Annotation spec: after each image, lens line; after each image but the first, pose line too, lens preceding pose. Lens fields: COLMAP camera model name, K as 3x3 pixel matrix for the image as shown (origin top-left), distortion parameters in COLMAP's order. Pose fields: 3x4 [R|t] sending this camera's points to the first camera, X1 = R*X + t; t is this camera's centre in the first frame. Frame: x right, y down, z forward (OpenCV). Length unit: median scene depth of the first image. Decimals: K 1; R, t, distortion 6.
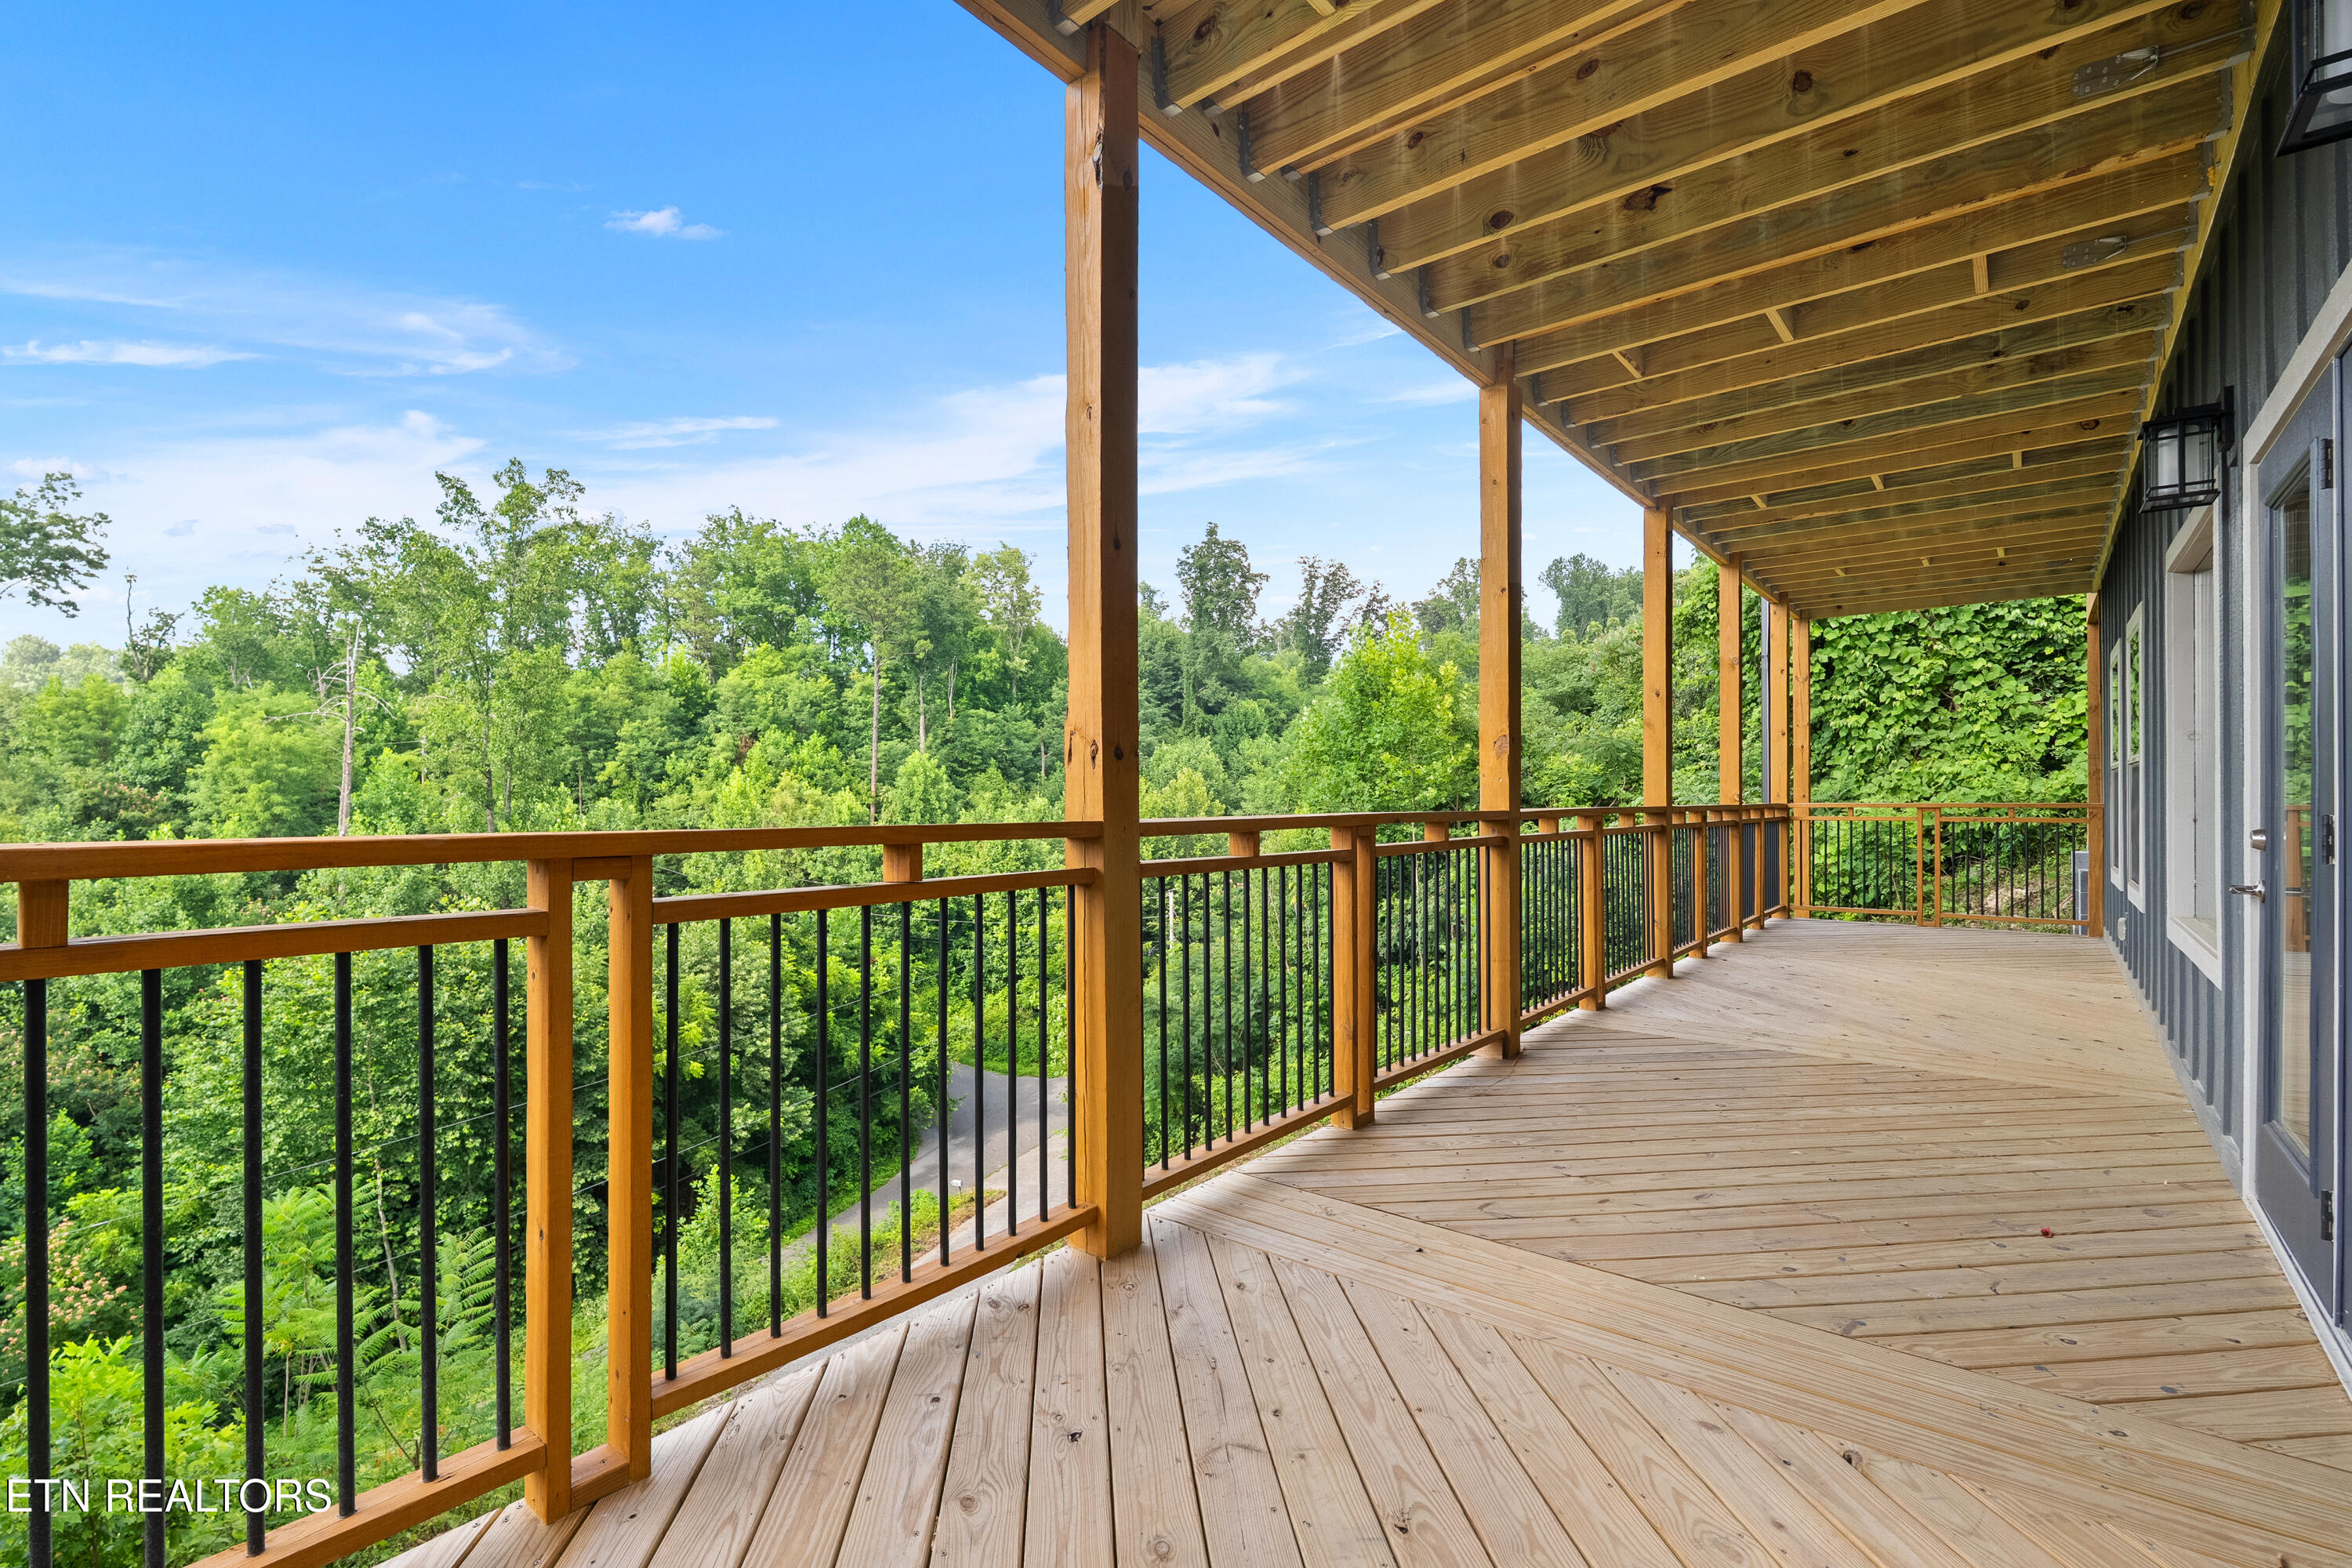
lens RADIAL K [[1056.4, 0, 1177.1], [0, 1056.4, 792.6], [0, 0, 1]] dist [-0.006481, -0.000129]
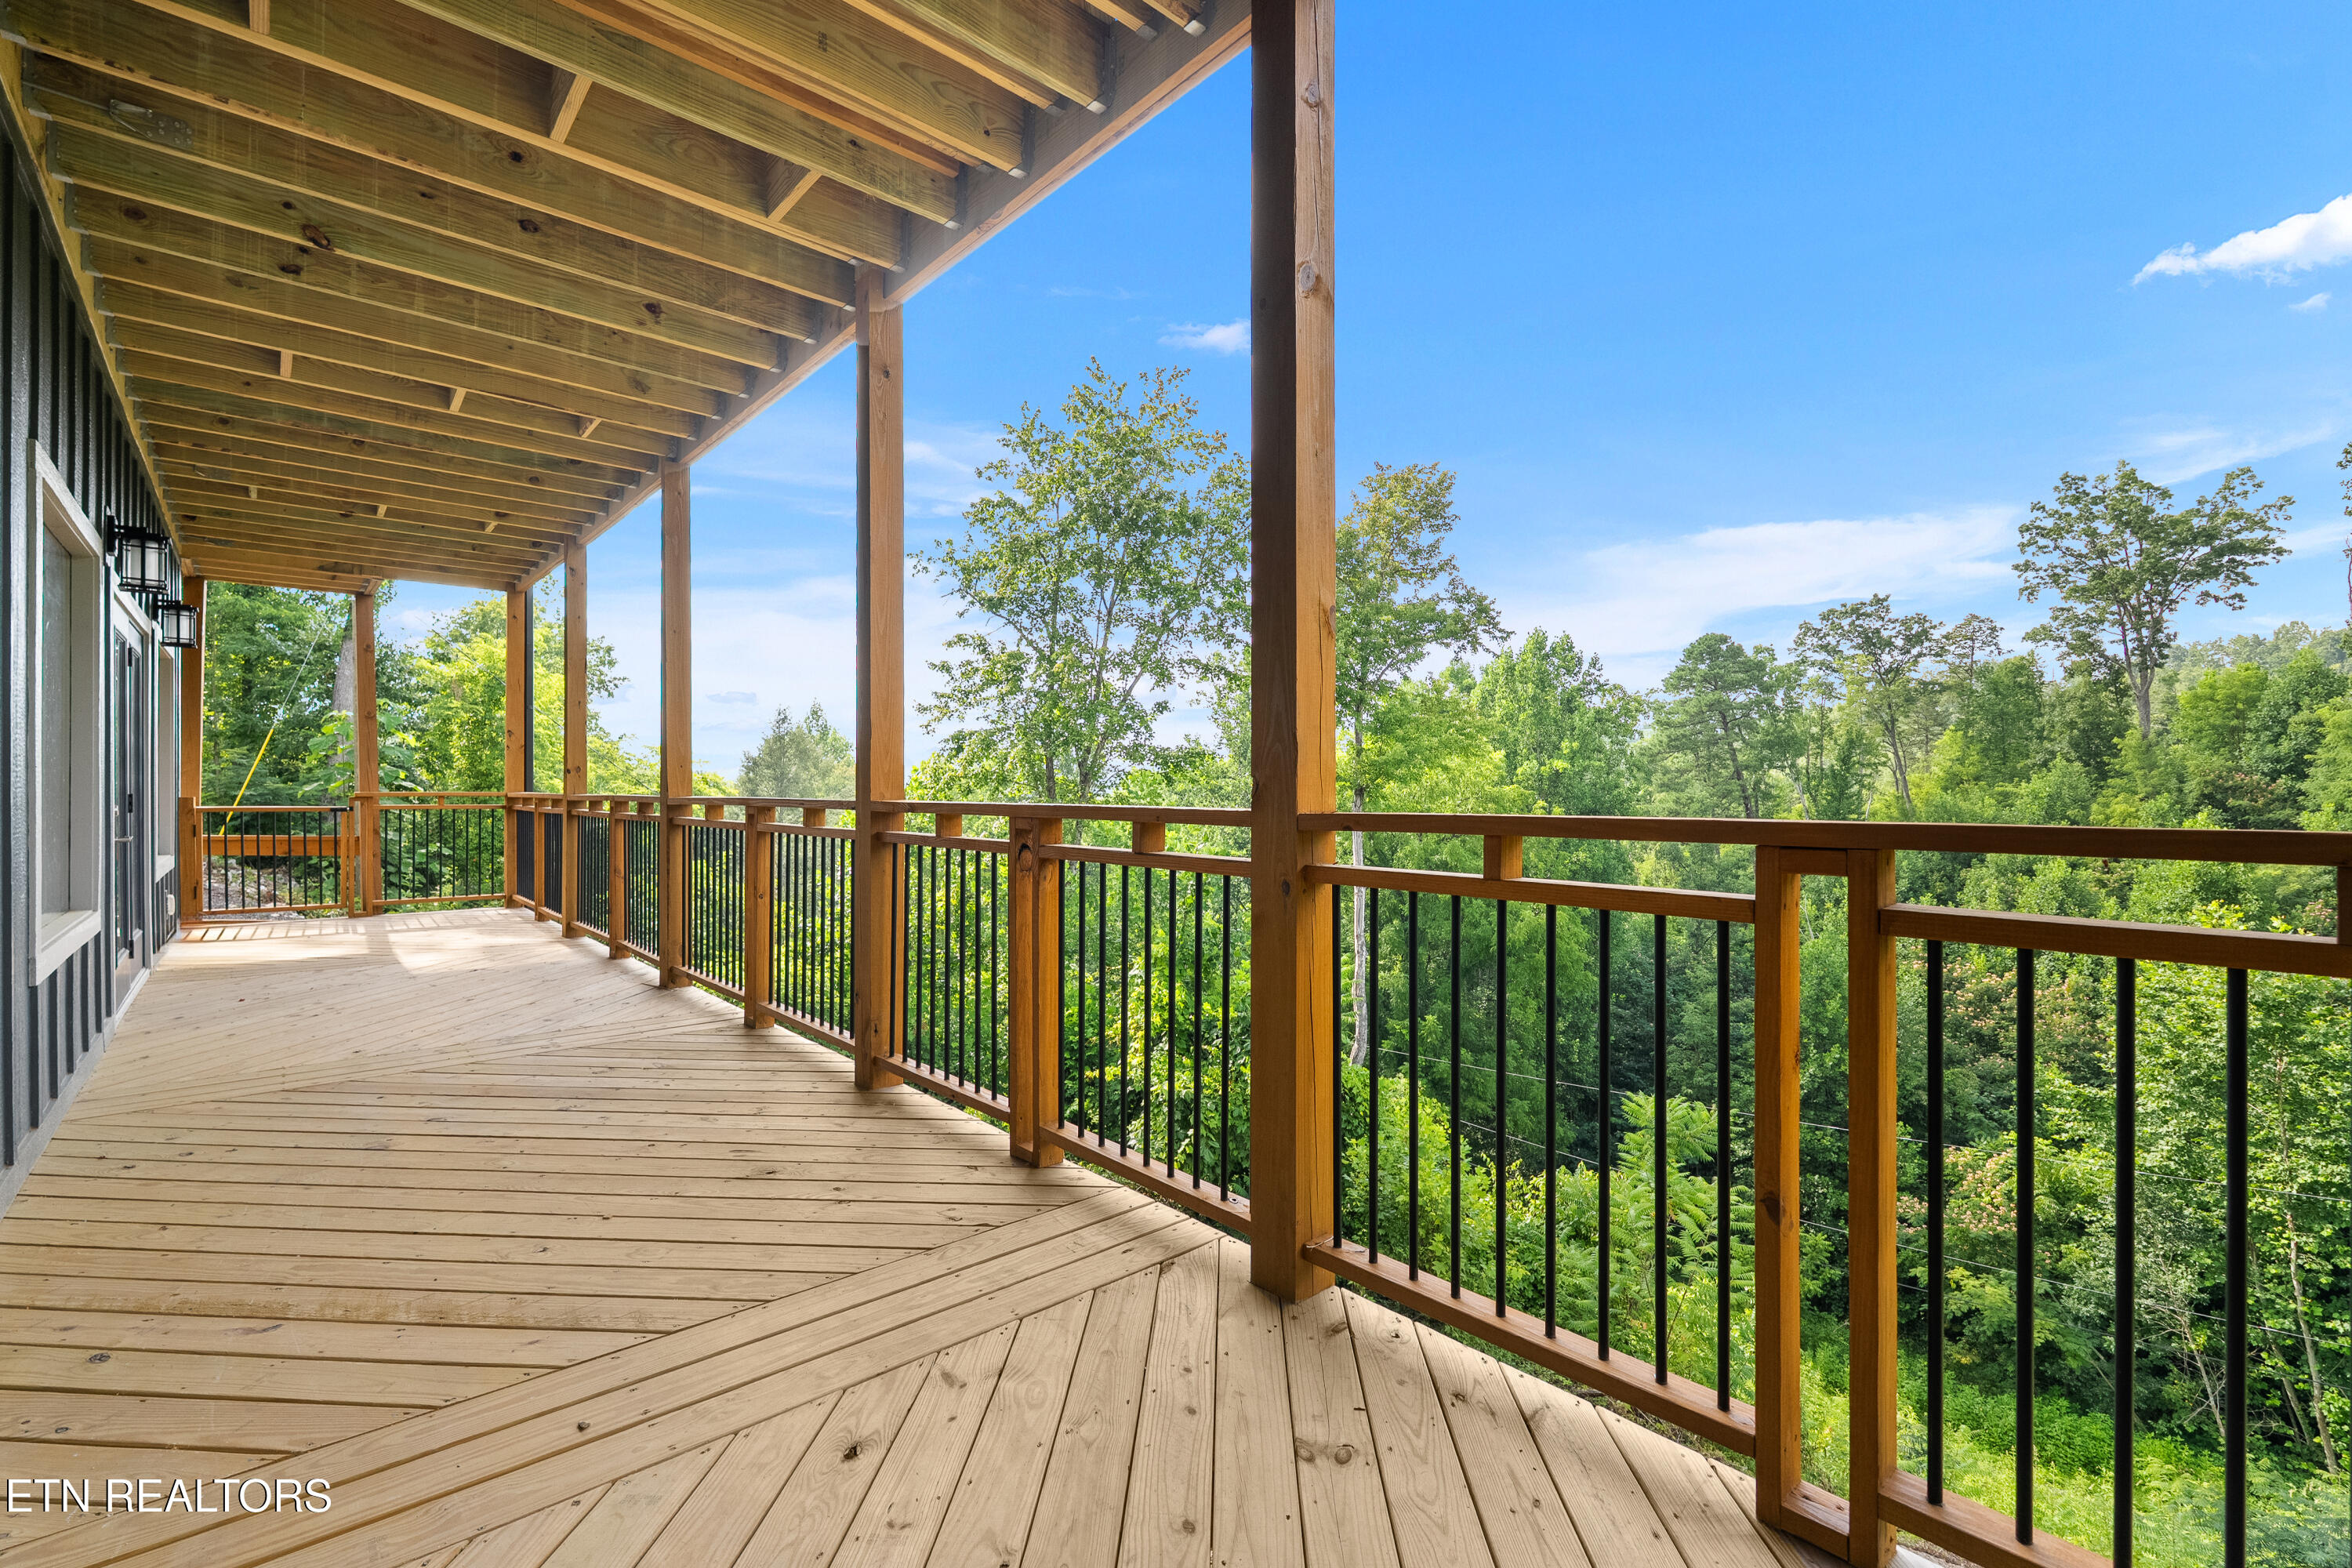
lens RADIAL K [[1028.1, 0, 1170.4], [0, 1028.1, 785.2], [0, 0, 1]] dist [-0.005741, 0.000147]
pose [[-0.156181, -0.000588, -0.987728, 0.137539], [0.003766, 0.999992, -0.001191, 0.001876], [0.987721, -0.003906, -0.156178, 0.191572]]
